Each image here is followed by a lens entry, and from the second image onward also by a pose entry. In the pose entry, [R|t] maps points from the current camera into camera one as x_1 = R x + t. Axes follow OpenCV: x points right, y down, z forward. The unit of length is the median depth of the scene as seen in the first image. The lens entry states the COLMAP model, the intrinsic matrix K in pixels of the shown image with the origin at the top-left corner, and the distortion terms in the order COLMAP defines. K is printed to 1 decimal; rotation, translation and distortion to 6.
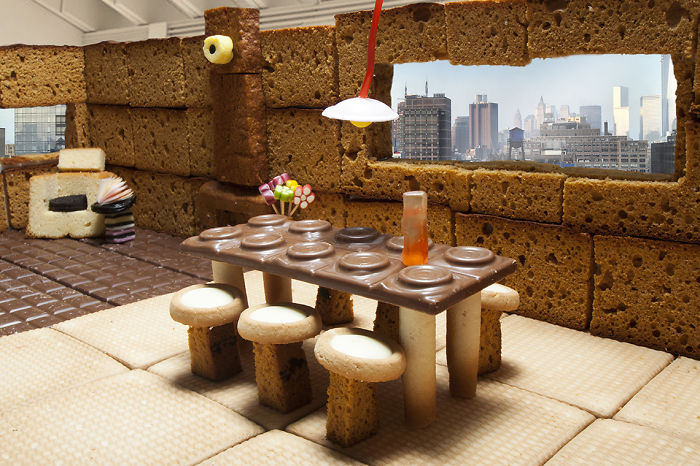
lens RADIAL K [[722.9, 0, 350.0], [0, 722.9, 233.0], [0, 0, 1]] dist [-0.016028, -0.027068]
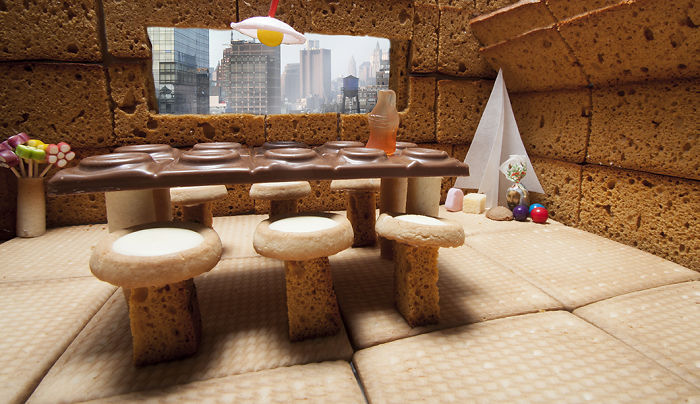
lens RADIAL K [[340.8, 0, 362.7], [0, 340.8, 171.1], [0, 0, 1]] dist [-0.000132, -0.010643]
pose [[0.523580, -0.097064, 0.846429, -0.227052], [0.172843, 0.984931, 0.006030, 0.036259], [-0.834260, 0.143142, 0.532467, 0.417646]]
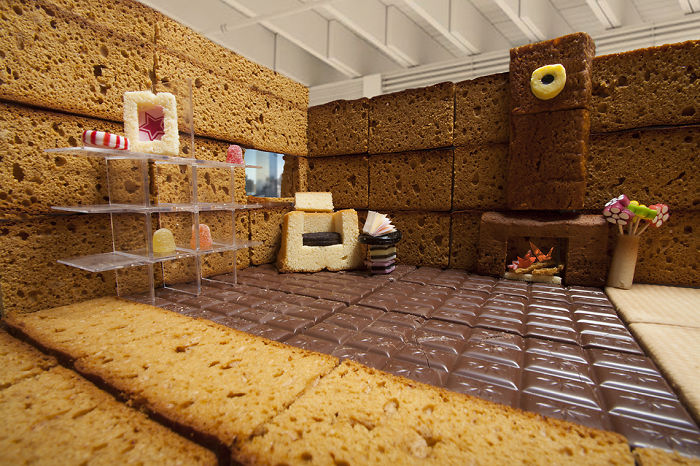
lens RADIAL K [[320.0, 0, 348.6], [0, 320.0, 252.6], [0, 0, 1]] dist [0.001338, -0.011956]
pose [[0.971845, -0.013874, 0.235214, -0.563413], [0.032211, 0.996716, -0.074300, 0.018969], [-0.233410, 0.079784, 0.969100, 0.656435]]
